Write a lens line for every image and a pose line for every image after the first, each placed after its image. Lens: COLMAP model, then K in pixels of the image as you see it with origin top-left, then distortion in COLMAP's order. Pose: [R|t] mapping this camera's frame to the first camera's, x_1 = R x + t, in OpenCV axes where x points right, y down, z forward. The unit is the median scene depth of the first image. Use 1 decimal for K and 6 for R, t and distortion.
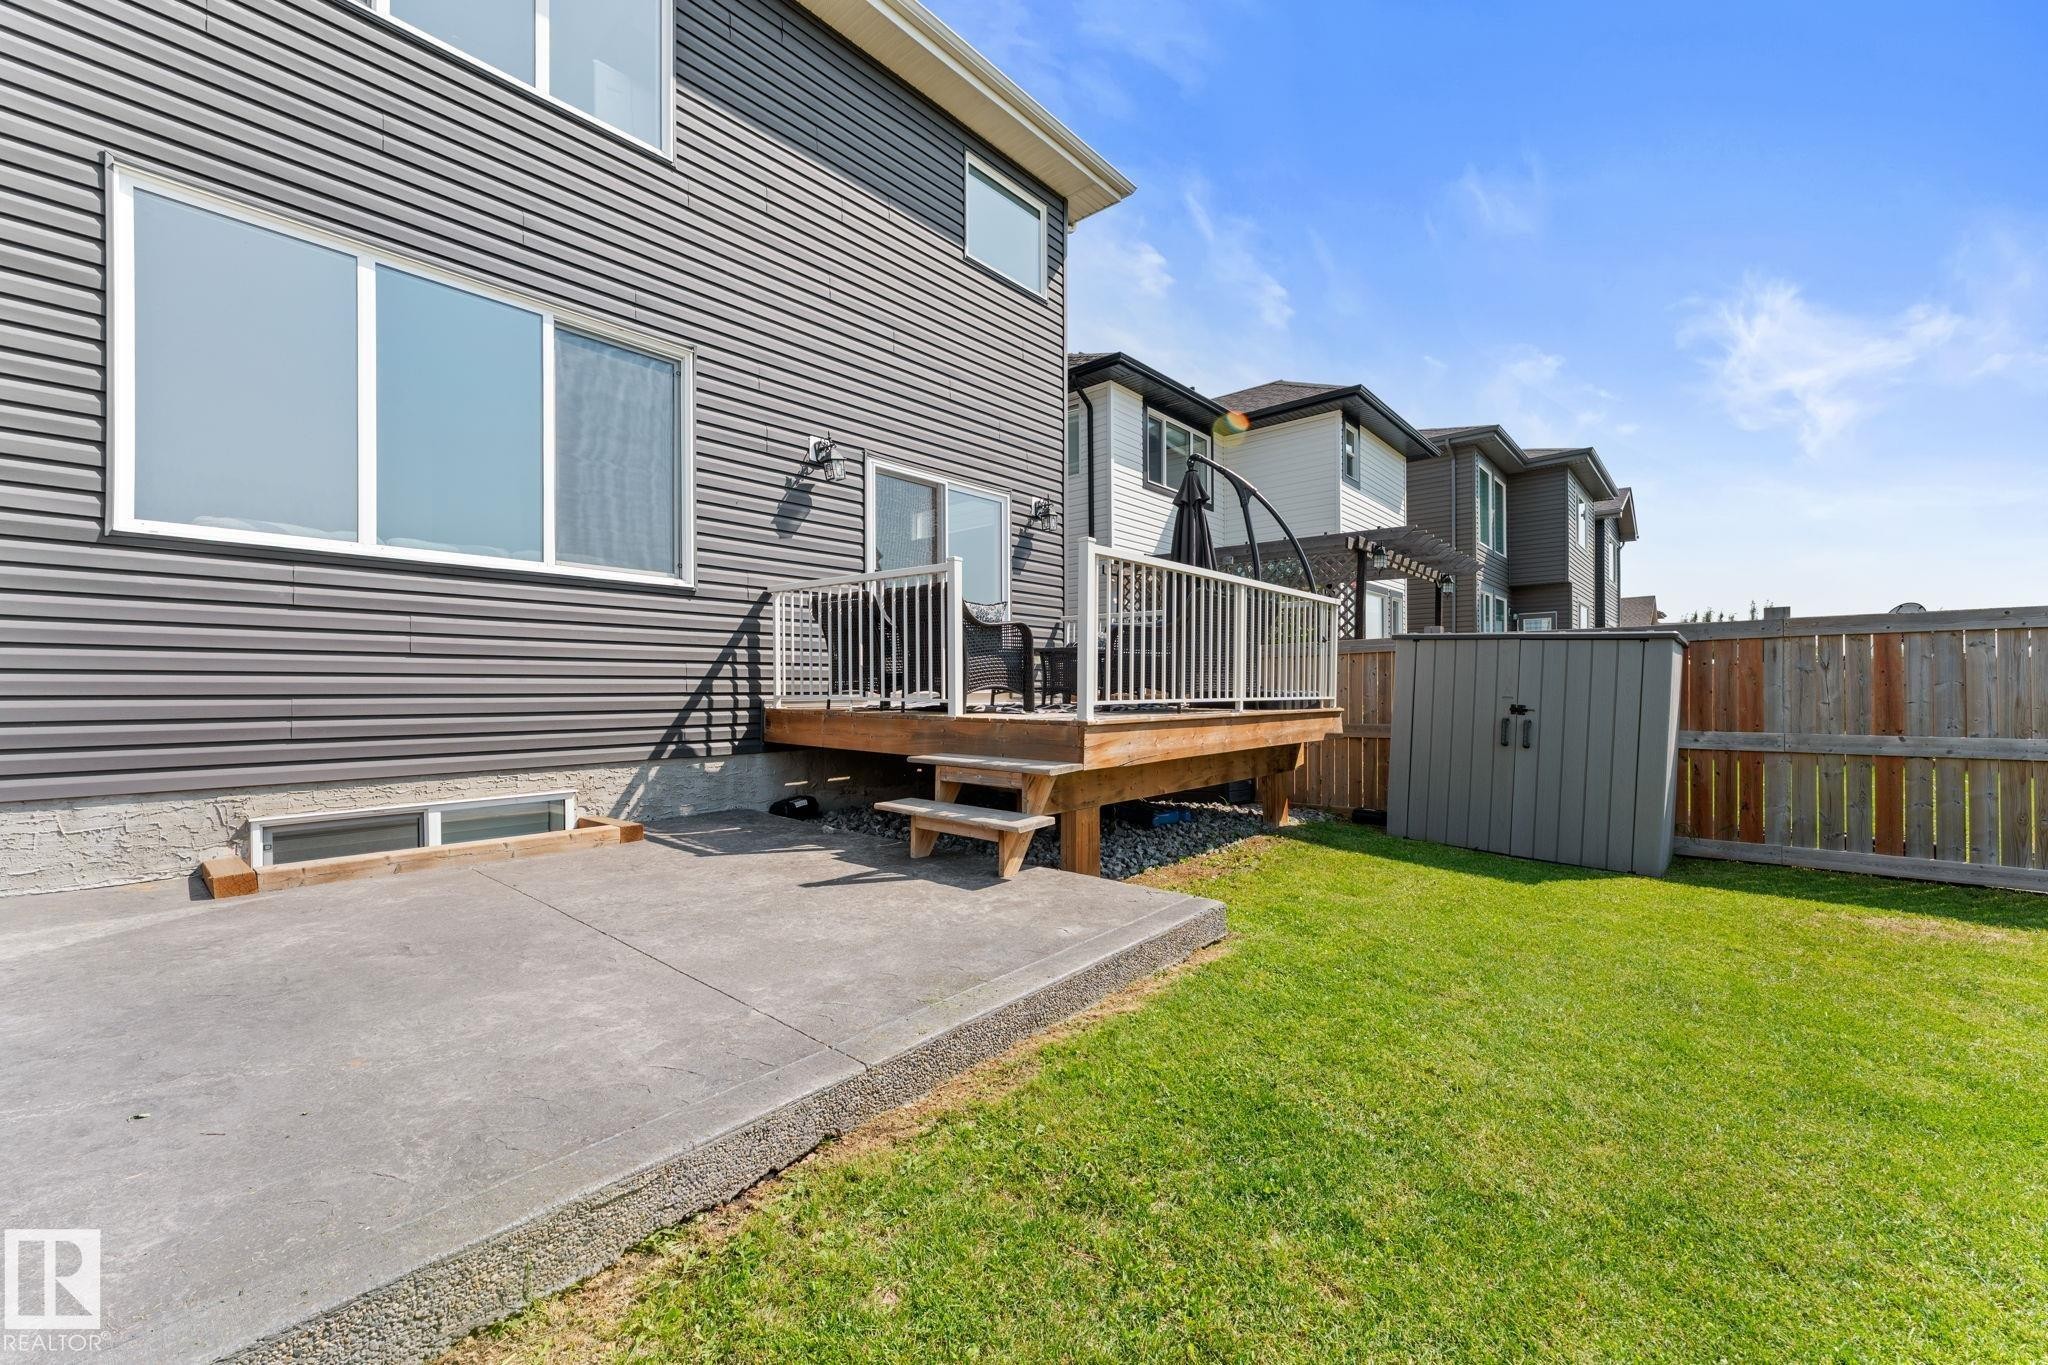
lens RADIAL K [[810.6, 0, 1024.0], [0, 810.6, 682.5], [0, 0, 1]] dist [-0.001865, -0.000403]
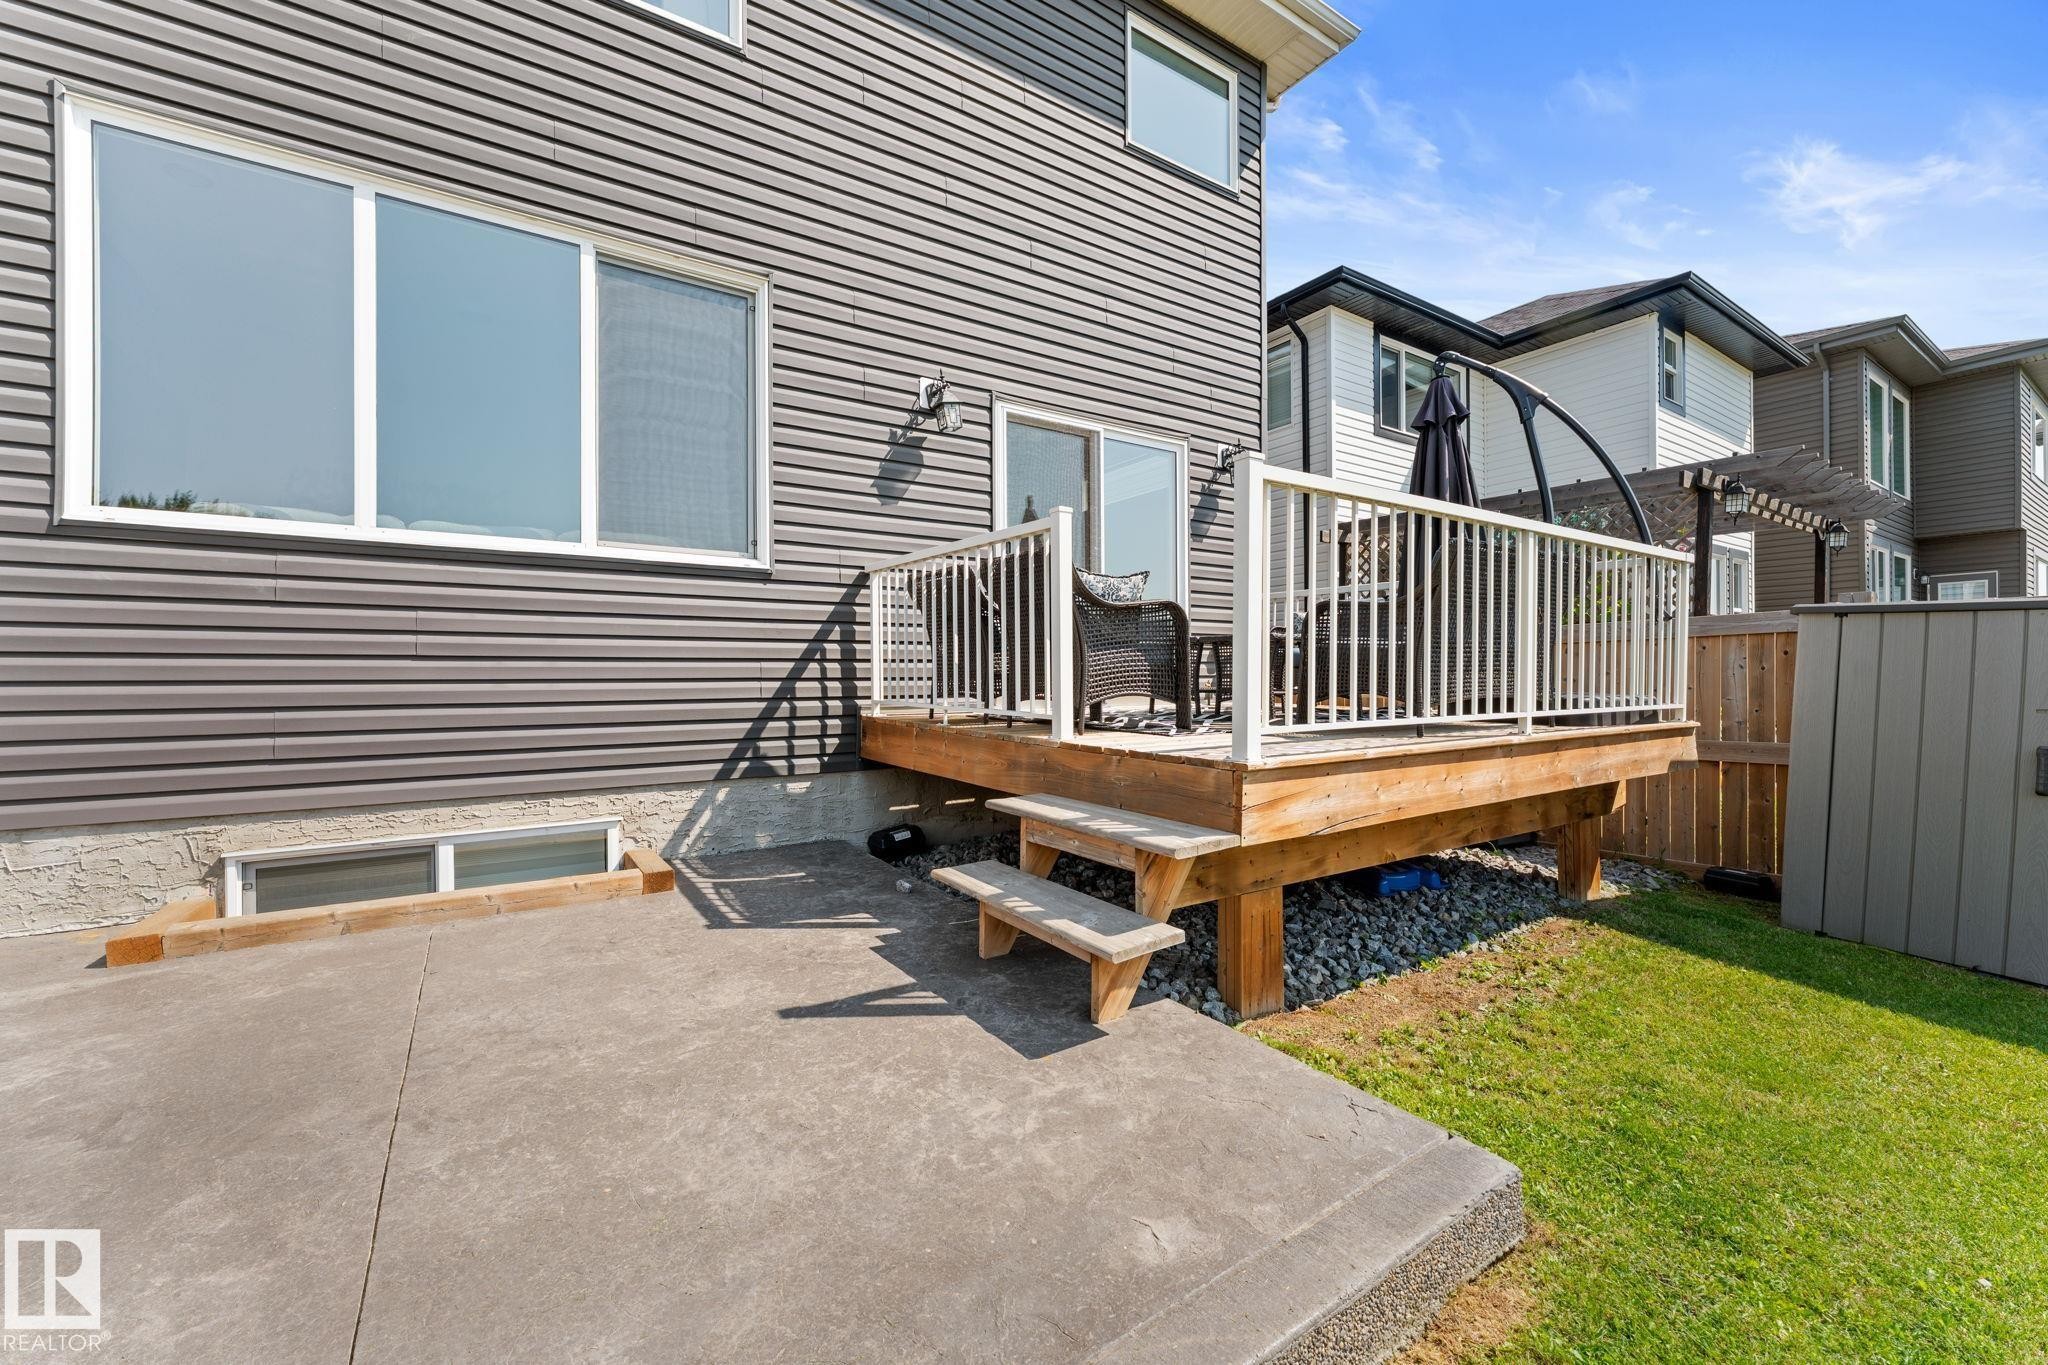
lens RADIAL K [[811.6, 0, 1023.1], [0, 811.6, 674.7], [0, 0, 1]] dist [-0.001346, 0.000056]
pose [[0.963795, -0.002141, -0.266635, 0.055209], [0.004152, 0.999967, 0.006979, -0.015121], [0.266612, -0.007834, 0.963772, 0.274755]]
